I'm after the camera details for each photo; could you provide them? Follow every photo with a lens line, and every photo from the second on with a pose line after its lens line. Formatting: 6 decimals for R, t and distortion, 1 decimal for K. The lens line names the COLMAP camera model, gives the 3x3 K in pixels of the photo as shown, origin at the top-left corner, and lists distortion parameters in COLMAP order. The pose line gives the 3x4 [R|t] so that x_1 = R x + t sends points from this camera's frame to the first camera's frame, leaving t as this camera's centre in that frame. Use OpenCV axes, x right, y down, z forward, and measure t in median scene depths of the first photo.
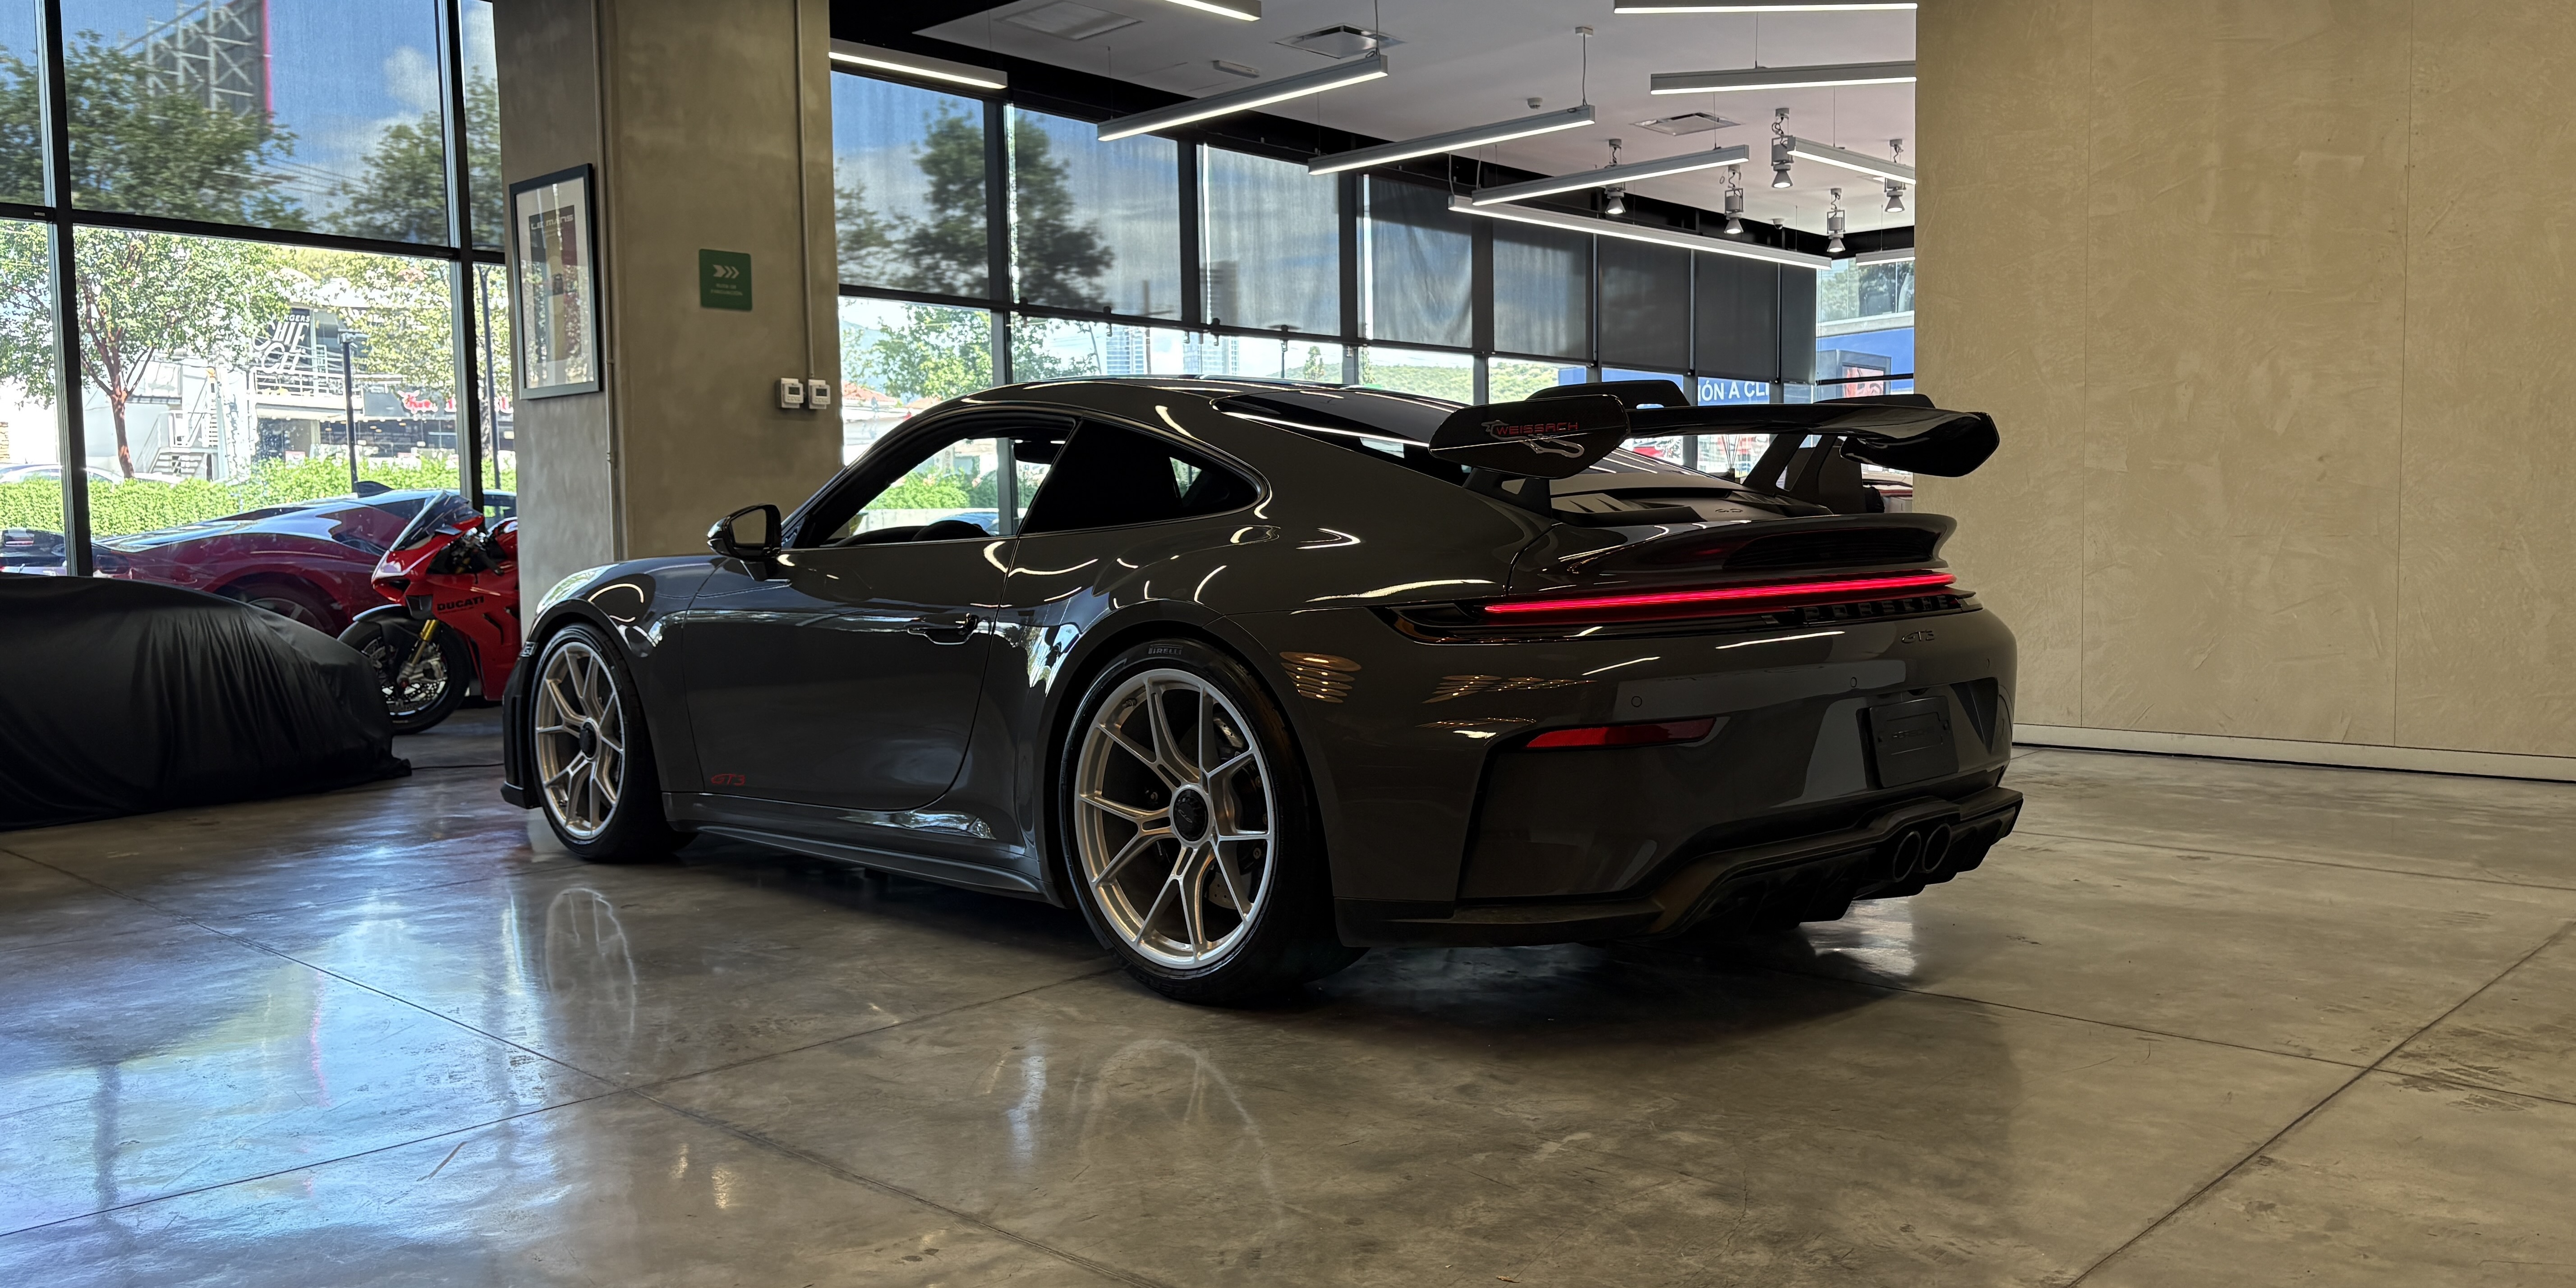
lens RADIAL K [[1940.1, 0, 1285.9], [0, 1940.1, 672.3], [0, 0, 1]] dist [0.045592, -0.042344]
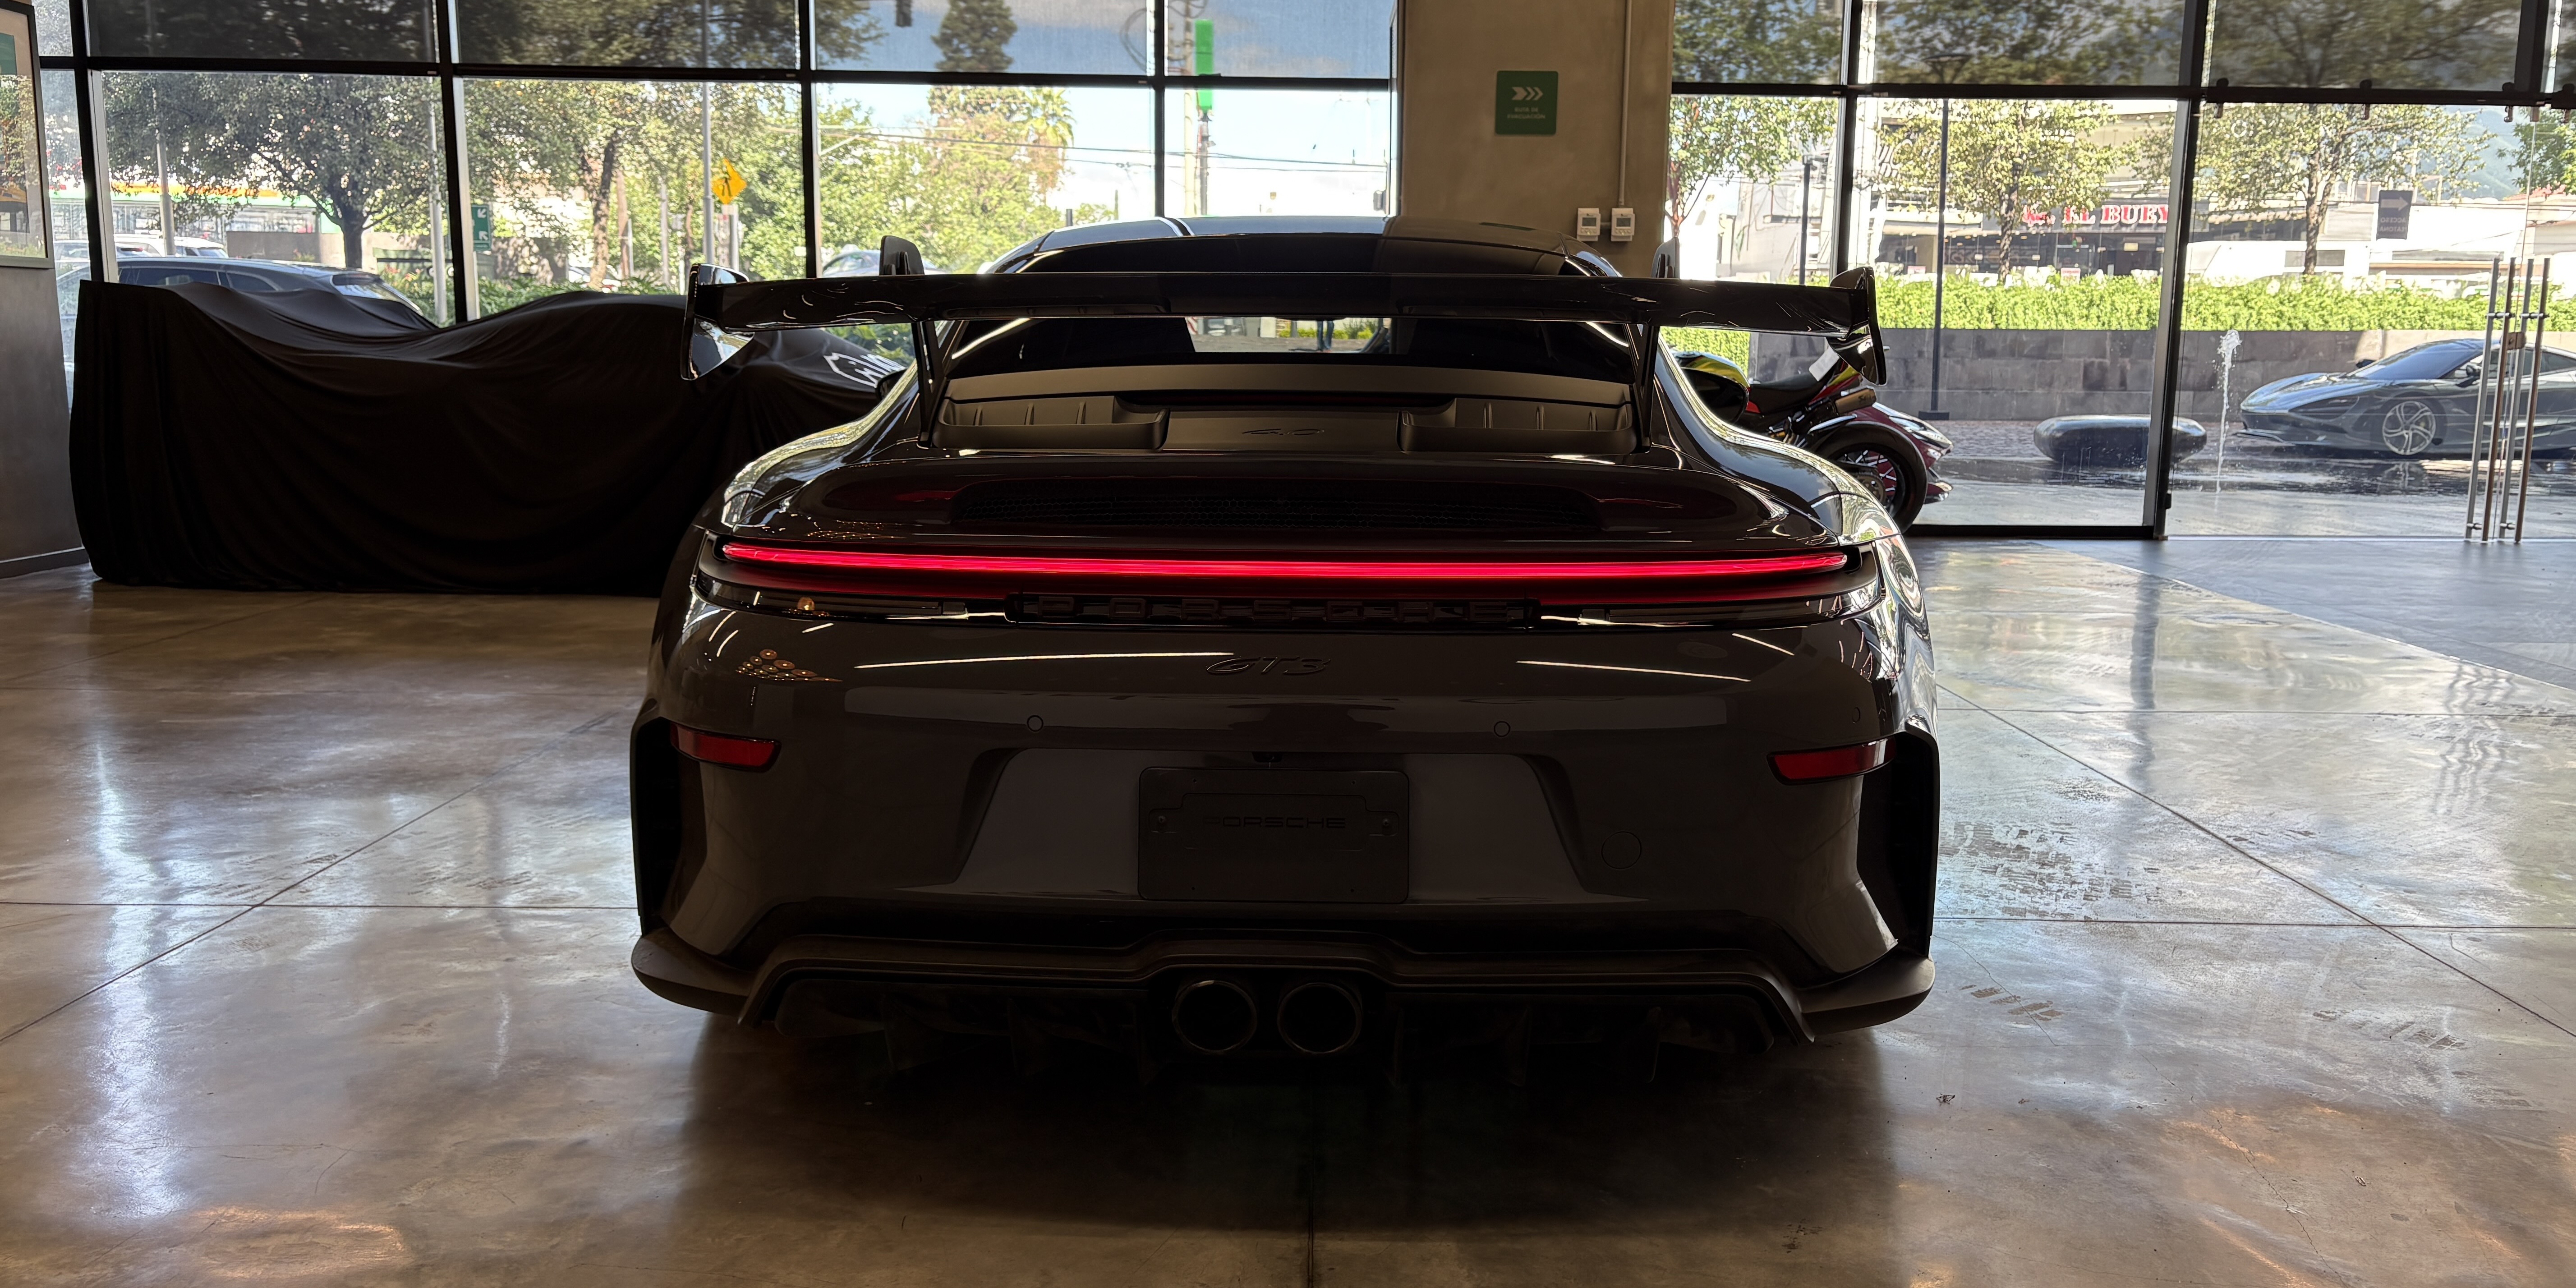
lens RADIAL K [[1940.1, 0, 1285.9], [0, 1940.1, 672.3], [0, 0, 1]] dist [0.045592, -0.042344]
pose [[0.682292, 0.144480, -0.716662, 0.565447], [-0.076248, 0.988995, 0.126791, -0.069146], [0.727093, -0.031864, 0.685799, 0.450616]]
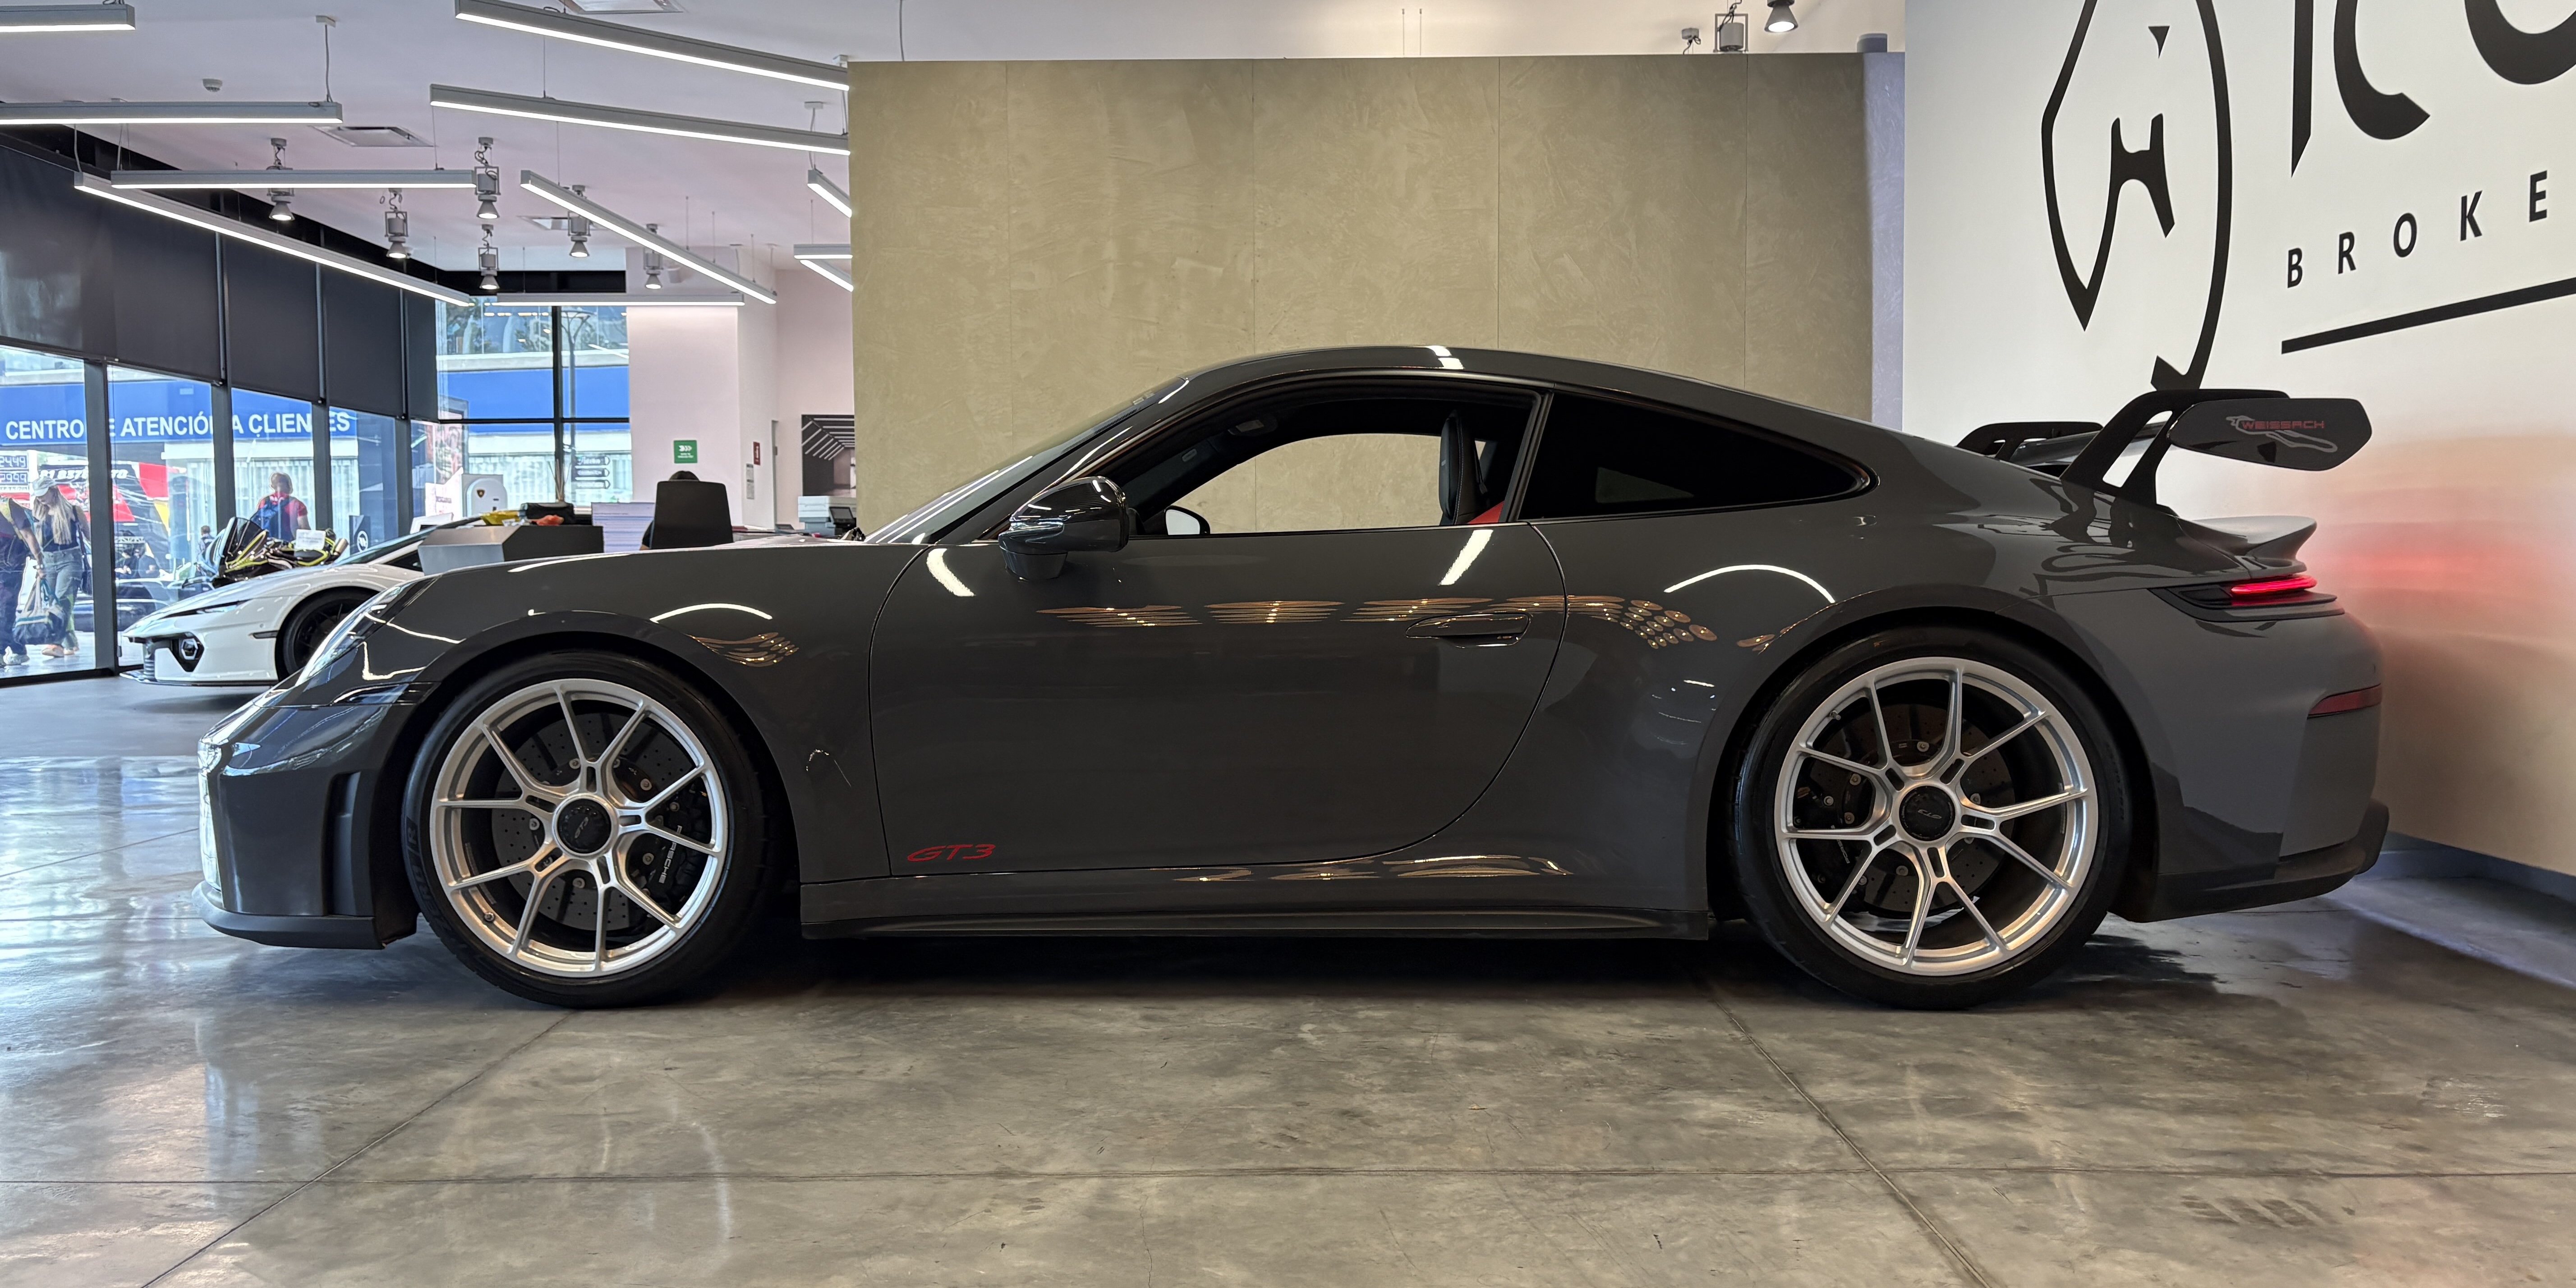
lens RADIAL K [[1930.5, 0, 1284.8], [0, 1930.5, 690.3], [0, 0, 1]] dist [0.048852, -0.085344]
pose [[0.724564, -0.032004, 0.688464, -0.422844], [0.045795, 0.998949, -0.001759, 0.022419], [-0.687685, 0.032802, 0.725268, 0.095862]]
